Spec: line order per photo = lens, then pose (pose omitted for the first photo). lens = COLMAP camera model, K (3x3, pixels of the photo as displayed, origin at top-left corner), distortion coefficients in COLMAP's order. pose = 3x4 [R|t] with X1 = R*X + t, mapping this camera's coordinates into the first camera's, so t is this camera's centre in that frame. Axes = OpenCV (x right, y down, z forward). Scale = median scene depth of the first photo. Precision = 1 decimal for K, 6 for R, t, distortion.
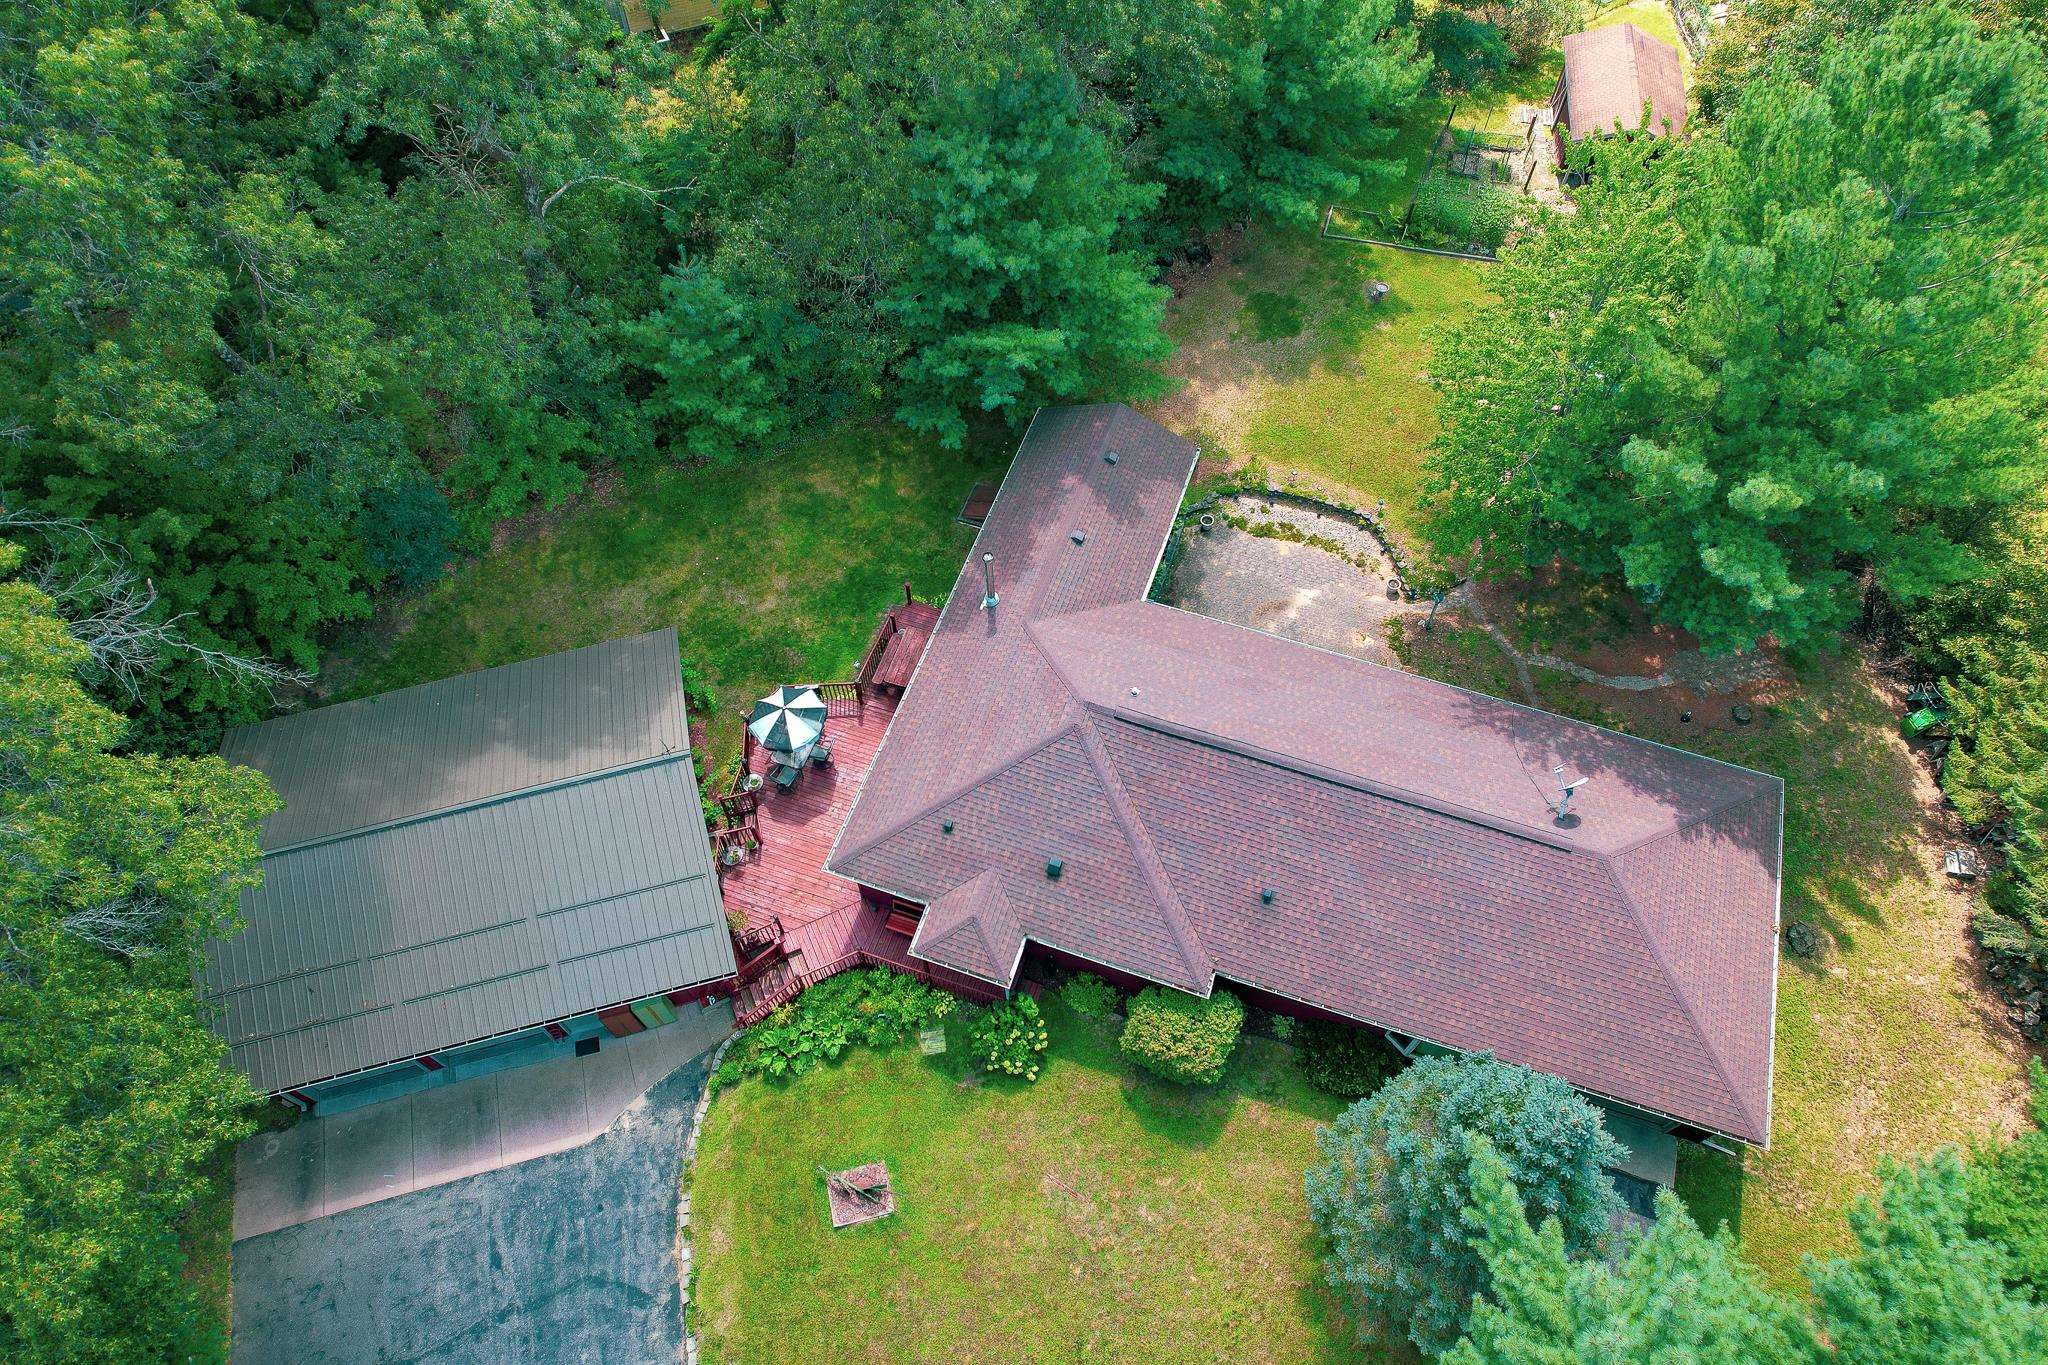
lens RADIAL K [[1310.6, 0, 1030.2], [0, 1310.6, 691.3], [0, 0, 1]] dist [-0.072503, 0.067214]
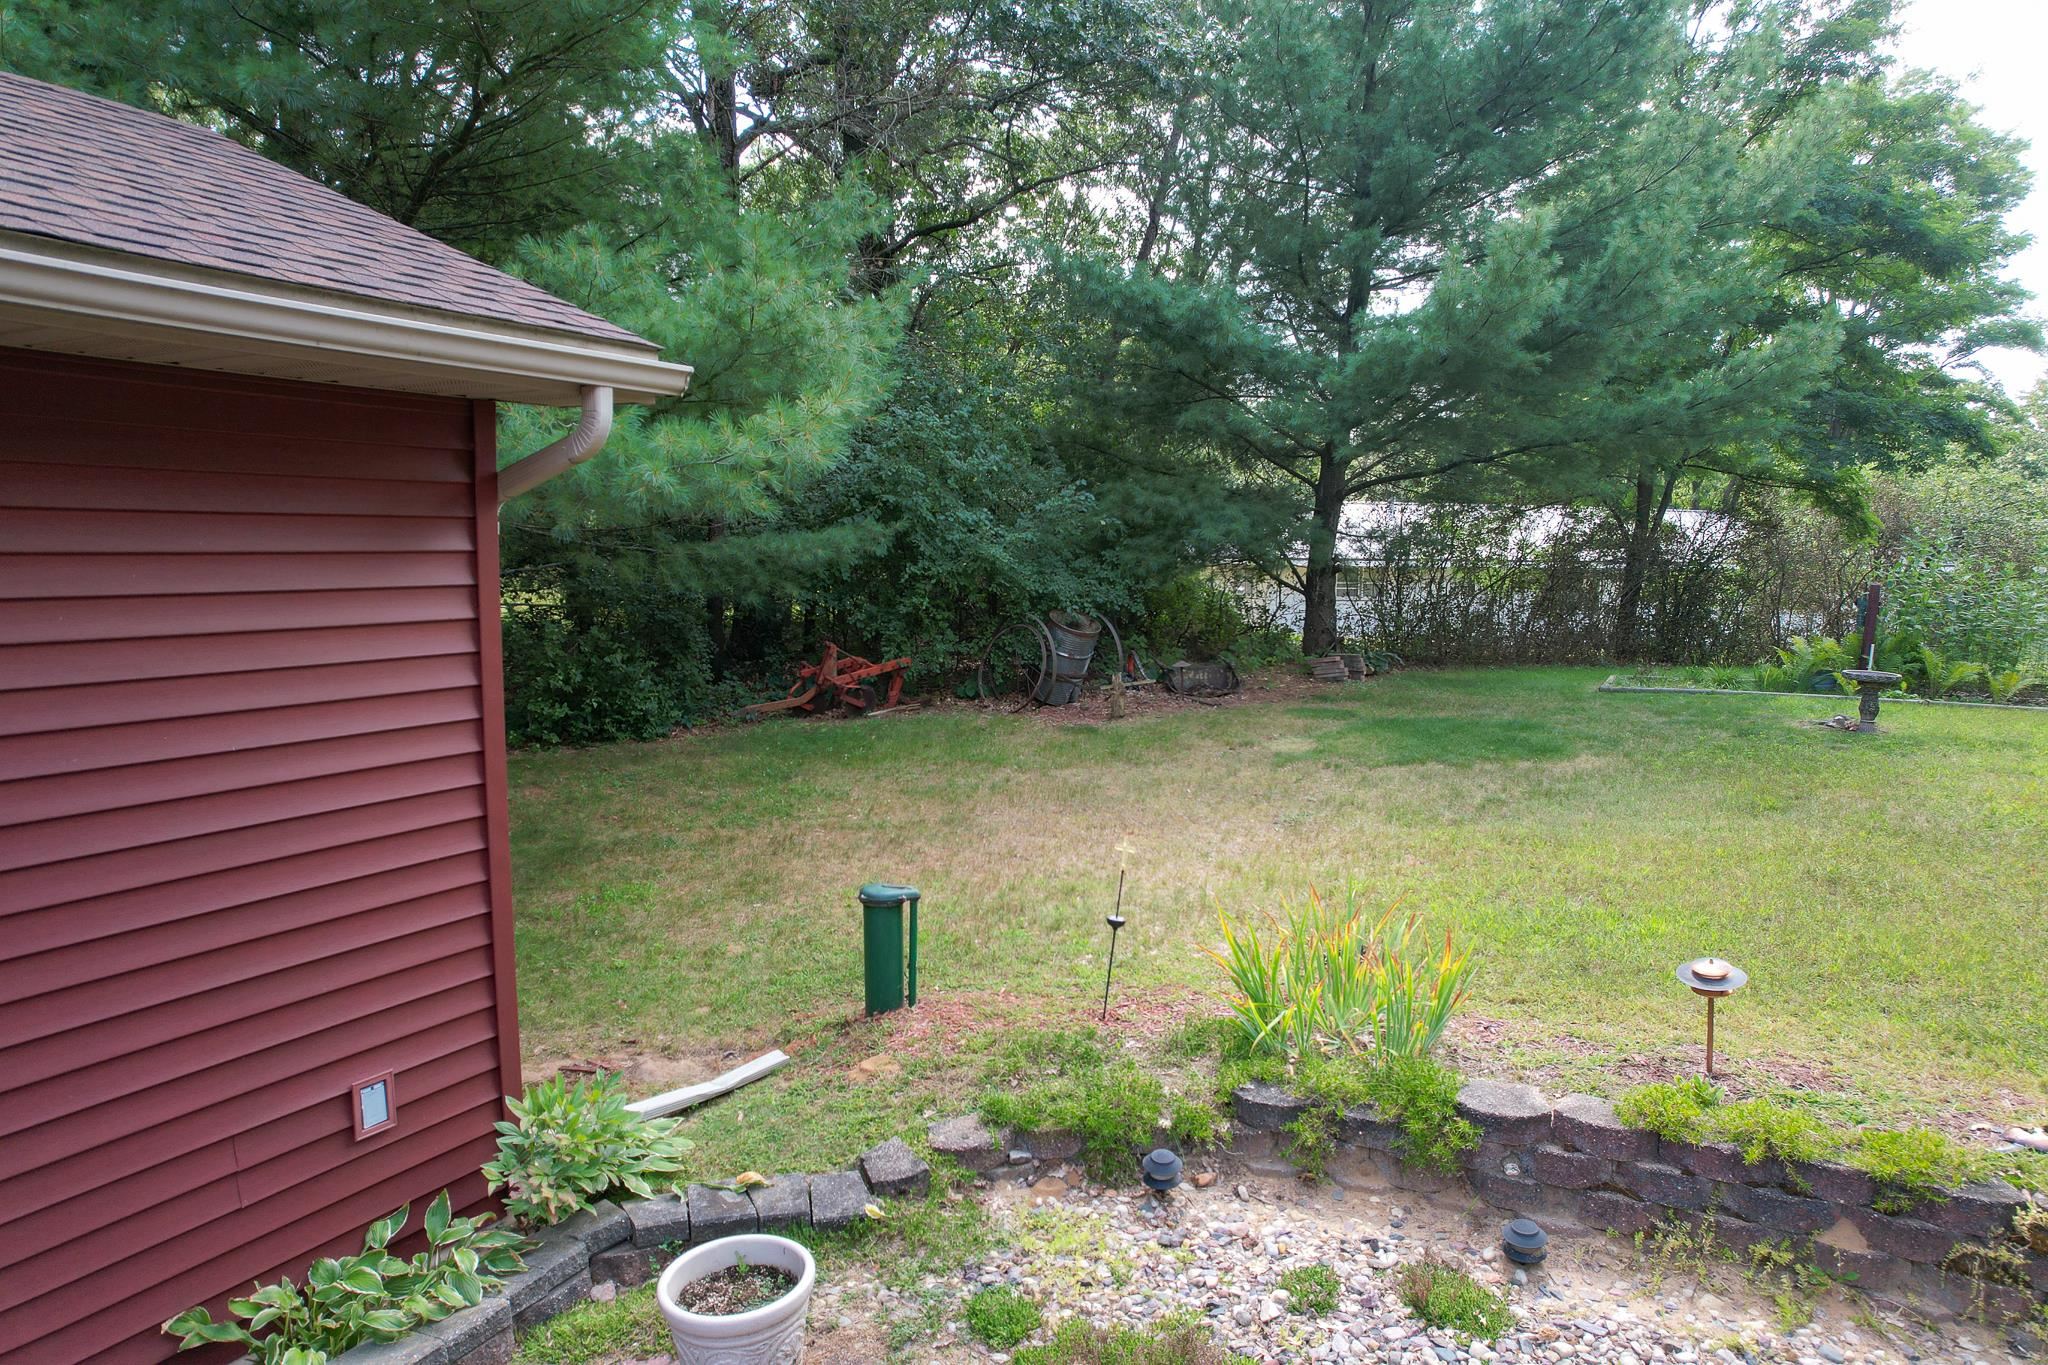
lens RADIAL K [[1310.6, 0, 1029.9], [0, 1310.6, 688.4], [0, 0, 1]] dist [-0.072503, 0.067214]
pose [[0.984472, 0.022969, -0.174032, 0.195829], [-0.150060, 0.624538, -0.766443, -0.109770], [0.091085, 0.780657, 0.618287, 1.076023]]
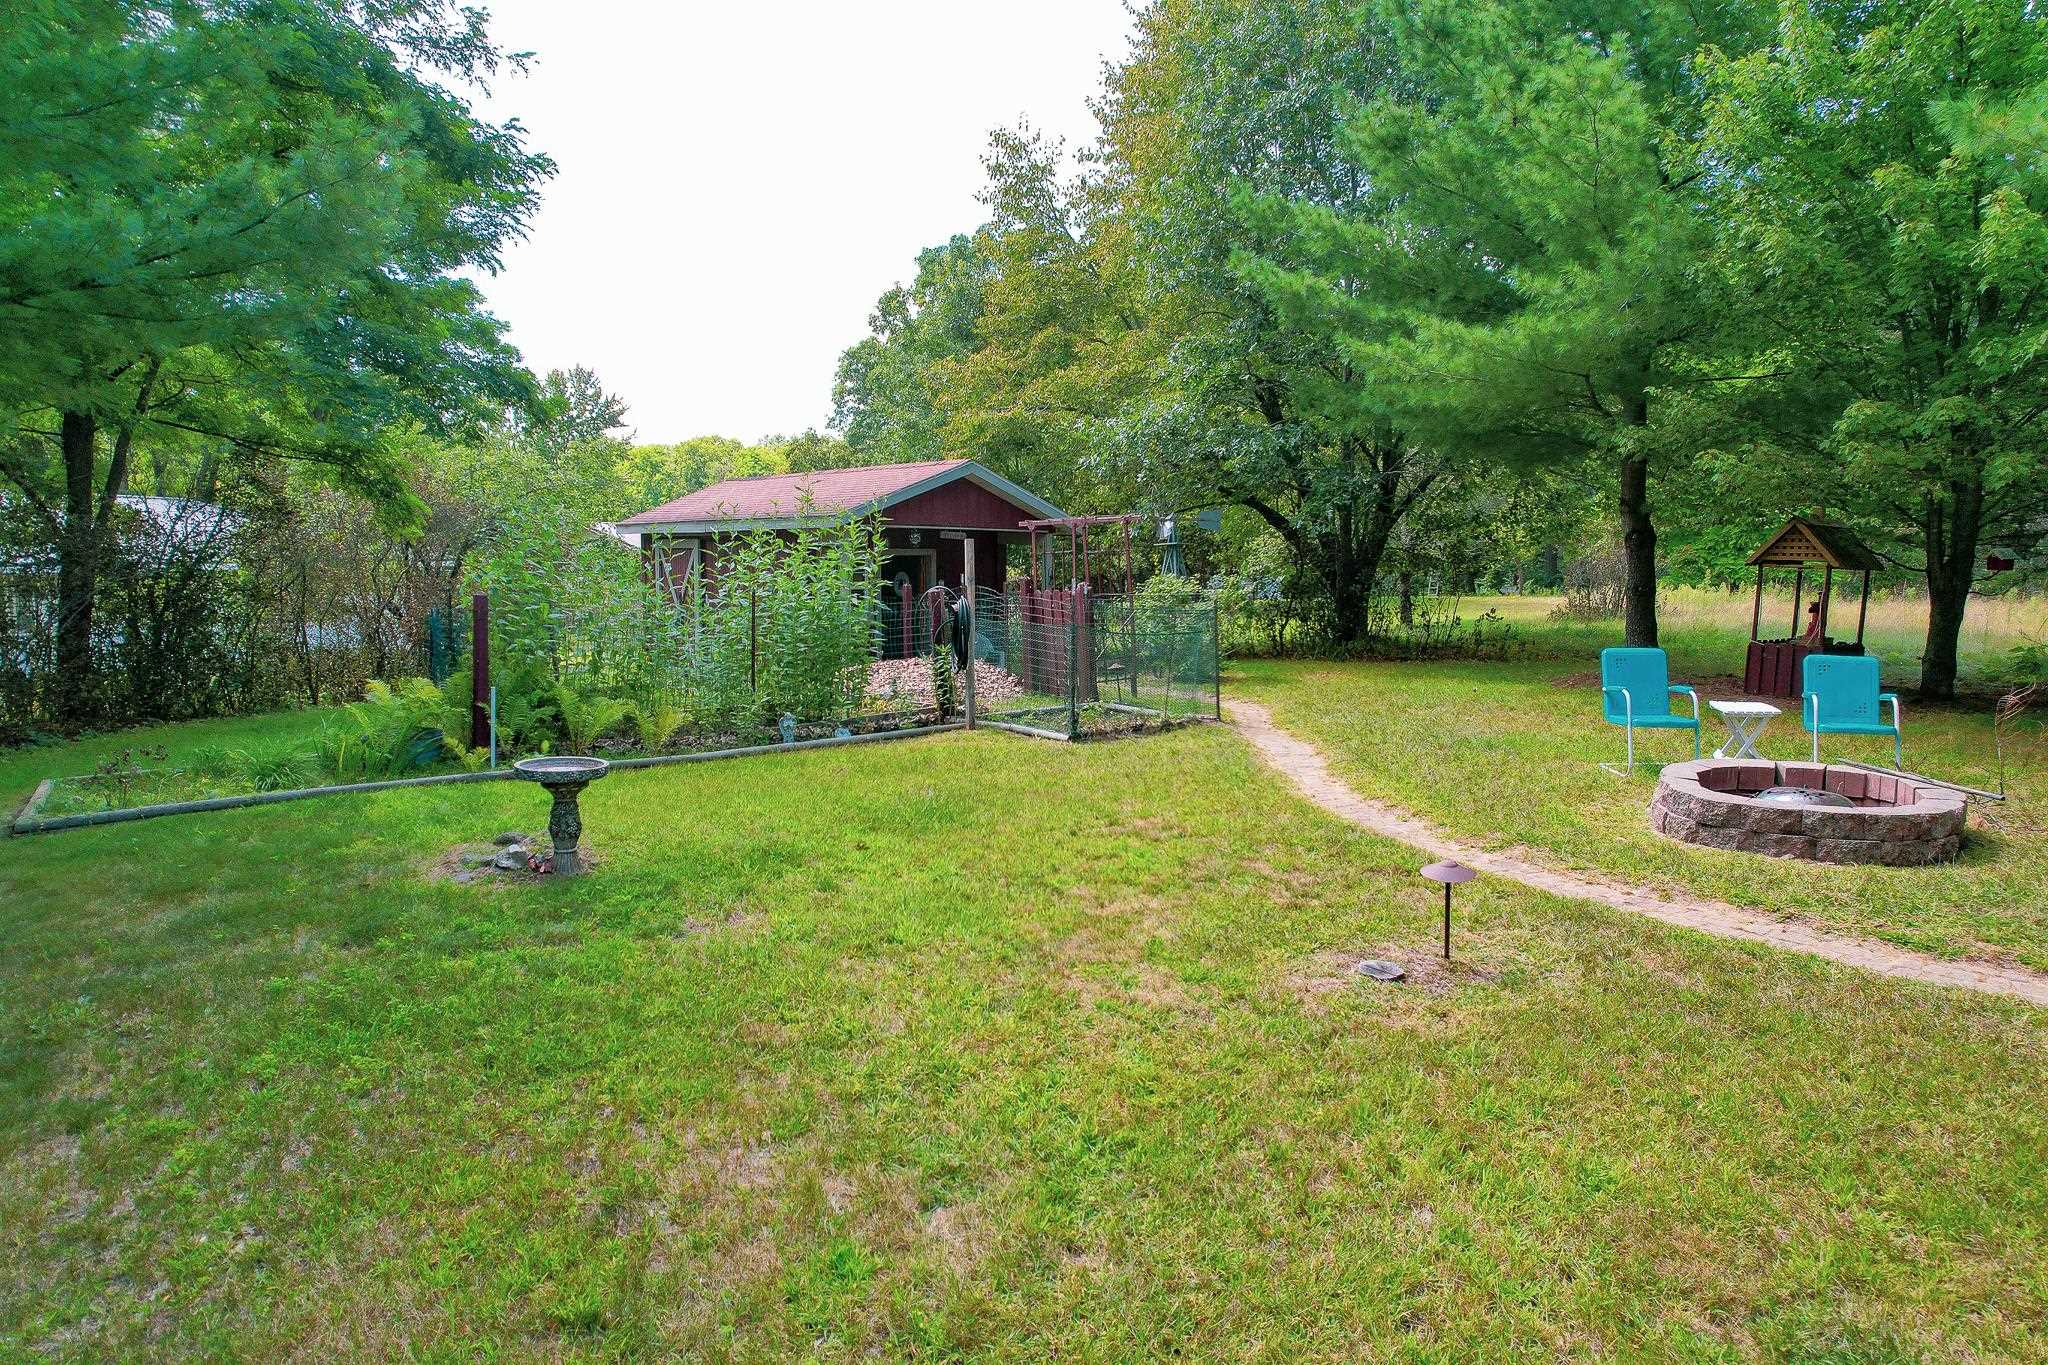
lens RADIAL K [[1310.6, 0, 1037.6], [0, 1310.6, 694.4], [0, 0, 1]] dist [-0.072503, 0.067214]
pose [[0.628999, -0.090466, 0.772124, 0.254800], [0.656078, 0.594577, -0.464801, -0.281386], [-0.417039, 0.798933, 0.433341, 1.185929]]
